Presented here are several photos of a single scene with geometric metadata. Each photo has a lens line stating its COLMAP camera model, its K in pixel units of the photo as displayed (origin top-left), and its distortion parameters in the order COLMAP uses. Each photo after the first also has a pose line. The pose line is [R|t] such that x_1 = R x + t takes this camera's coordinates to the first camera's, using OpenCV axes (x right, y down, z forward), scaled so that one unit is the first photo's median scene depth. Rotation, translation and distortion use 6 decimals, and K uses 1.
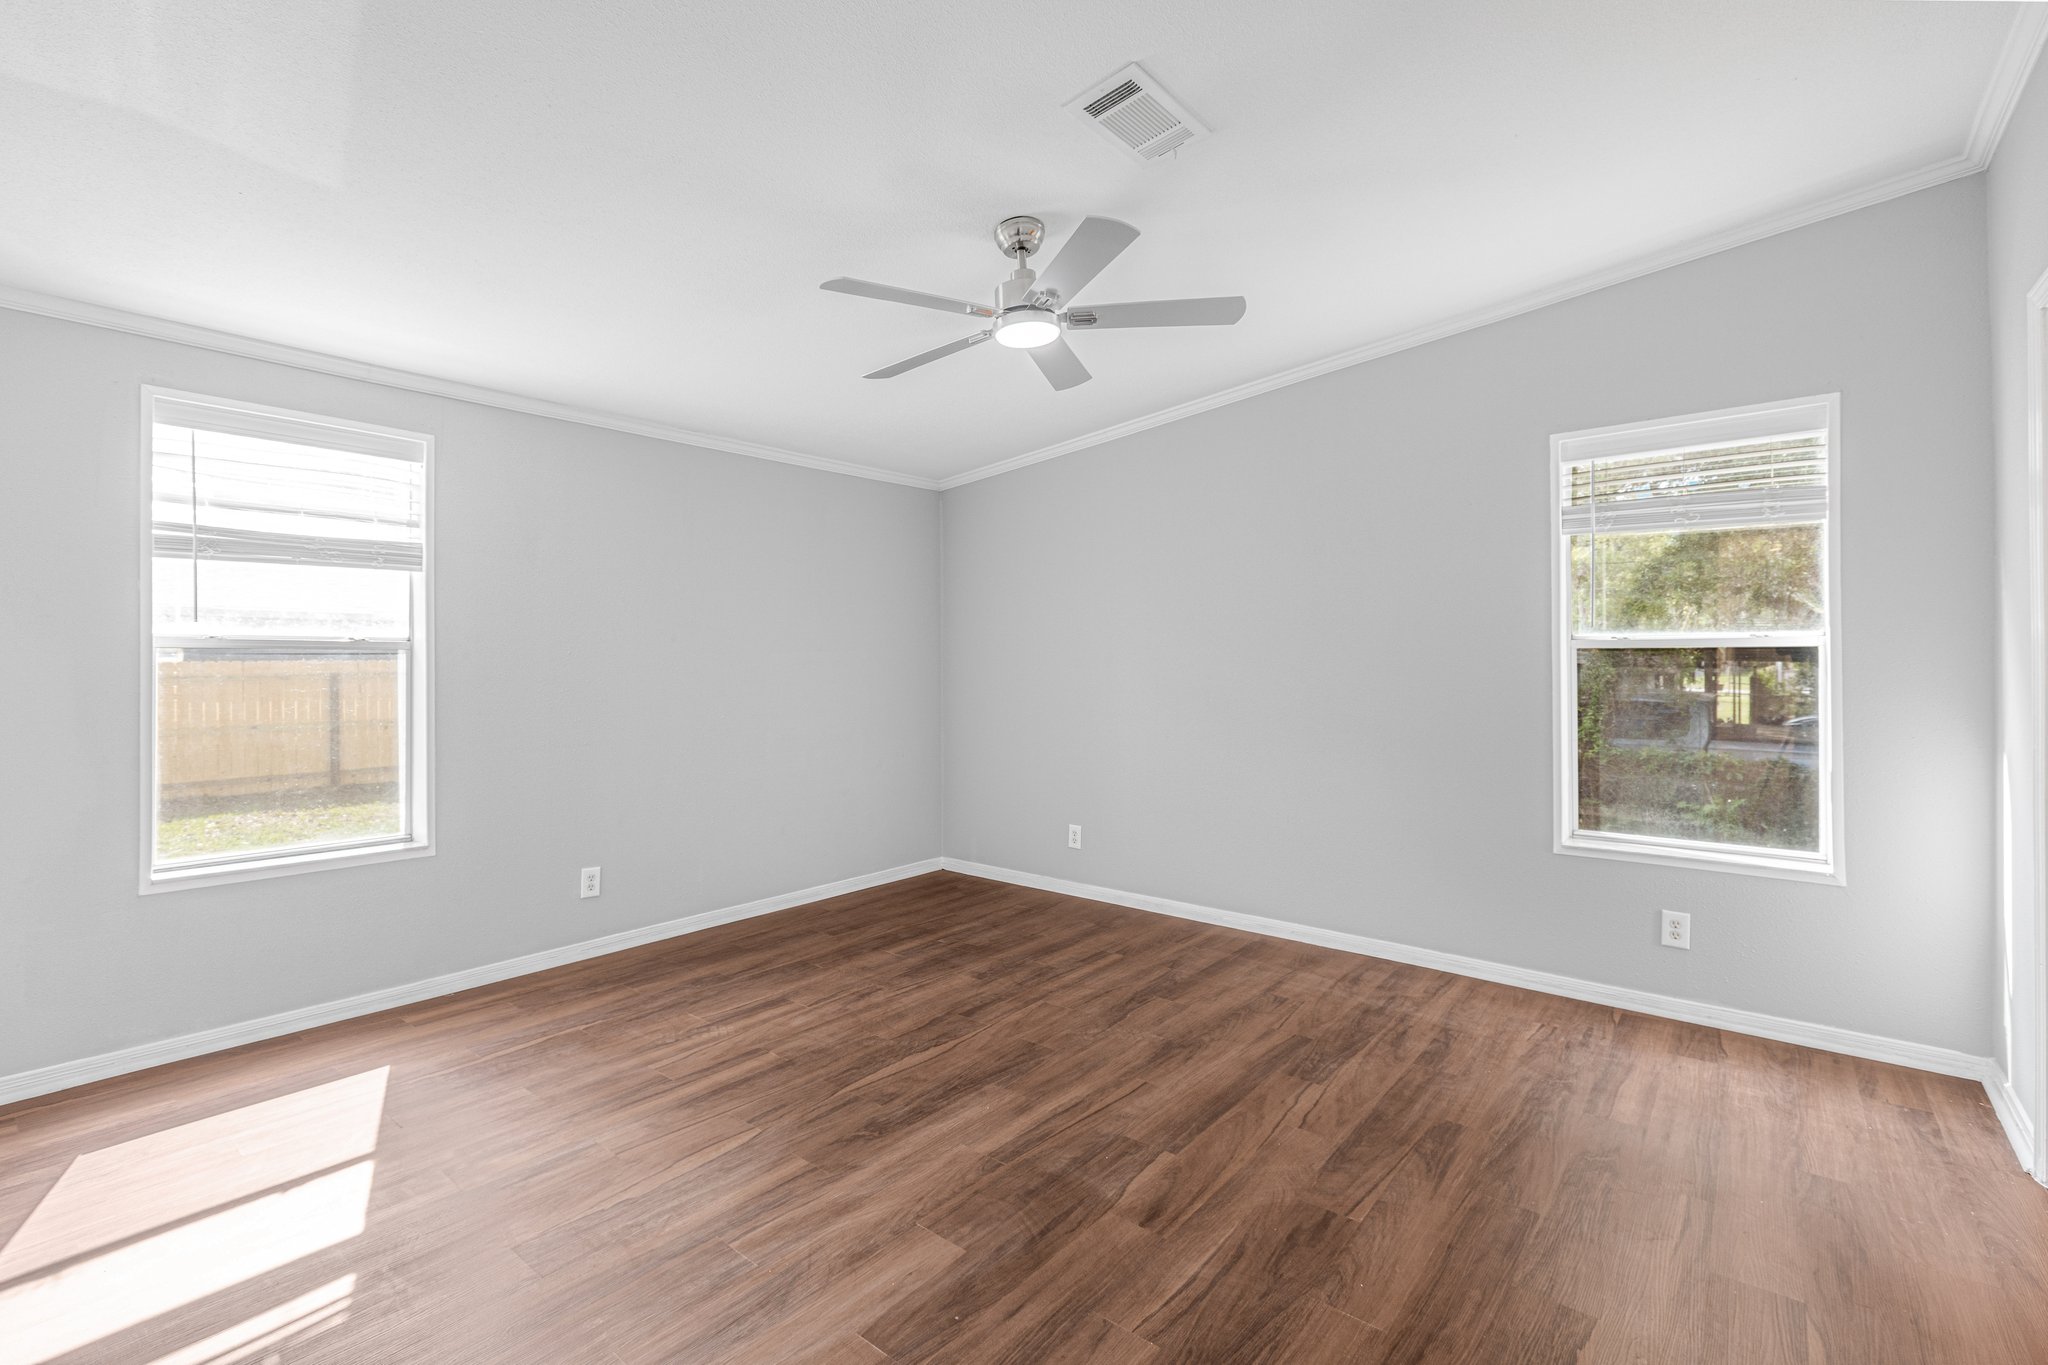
lens RADIAL K [[917.6, 0, 1023.8], [0, 917.6, 666.4], [0, 0, 1]] dist [0.001772, 0.000145]
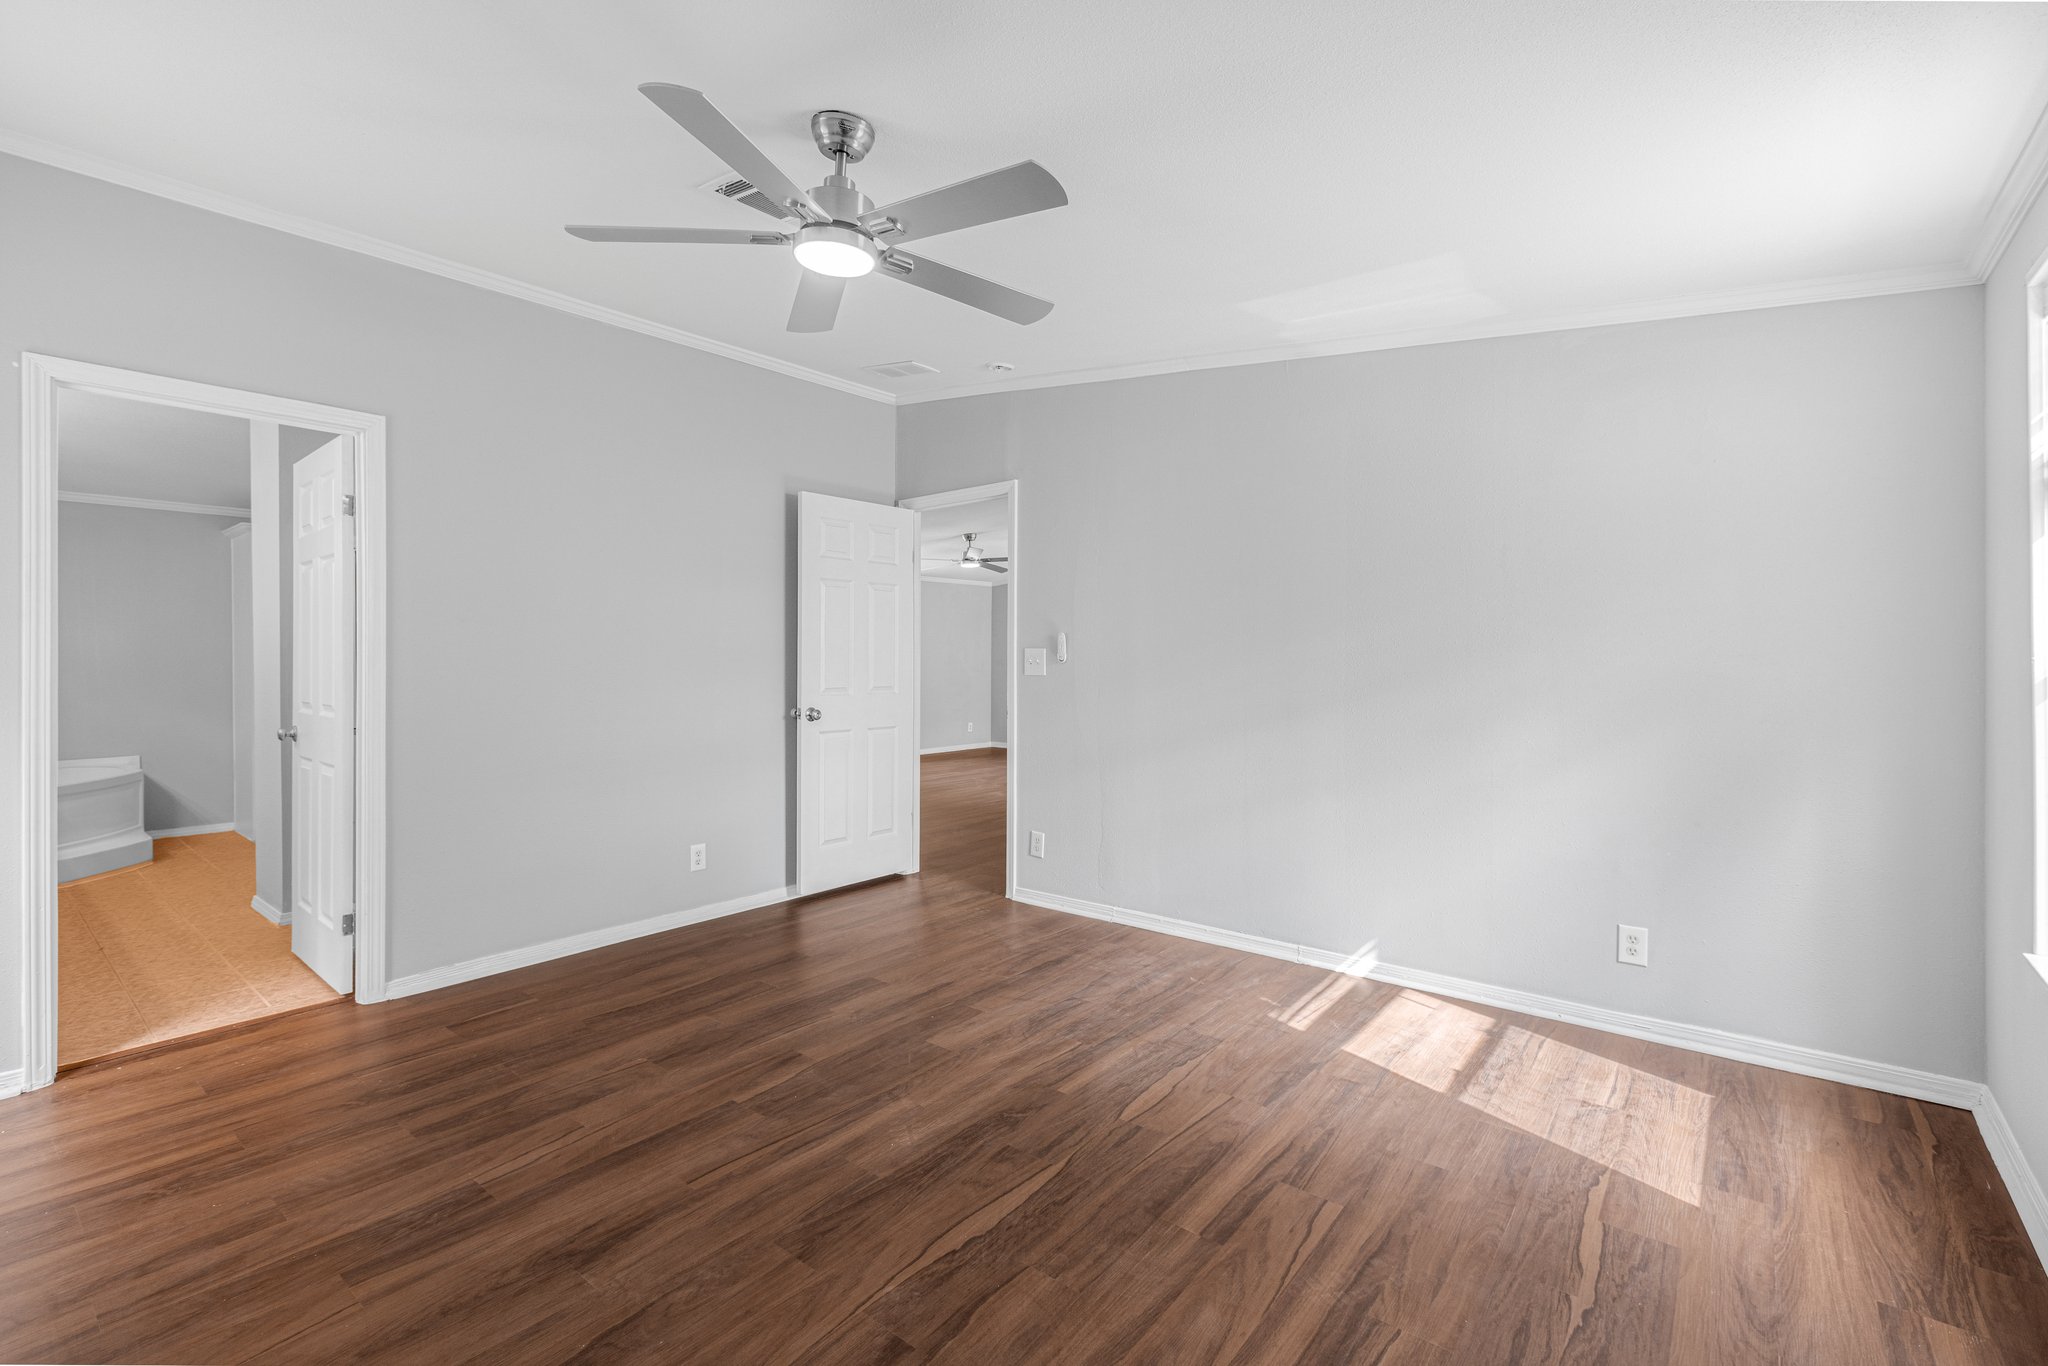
lens RADIAL K [[917.6, 0, 1019.5], [0, 917.6, 668.2], [0, 0, 1]] dist [0.001772, 0.000145]
pose [[-0.999997, 0.002396, -0.000850, -0.164436], [0.002377, 0.999775, 0.021071, -0.013113], [0.000901, 0.021069, -0.999778, 1.881326]]
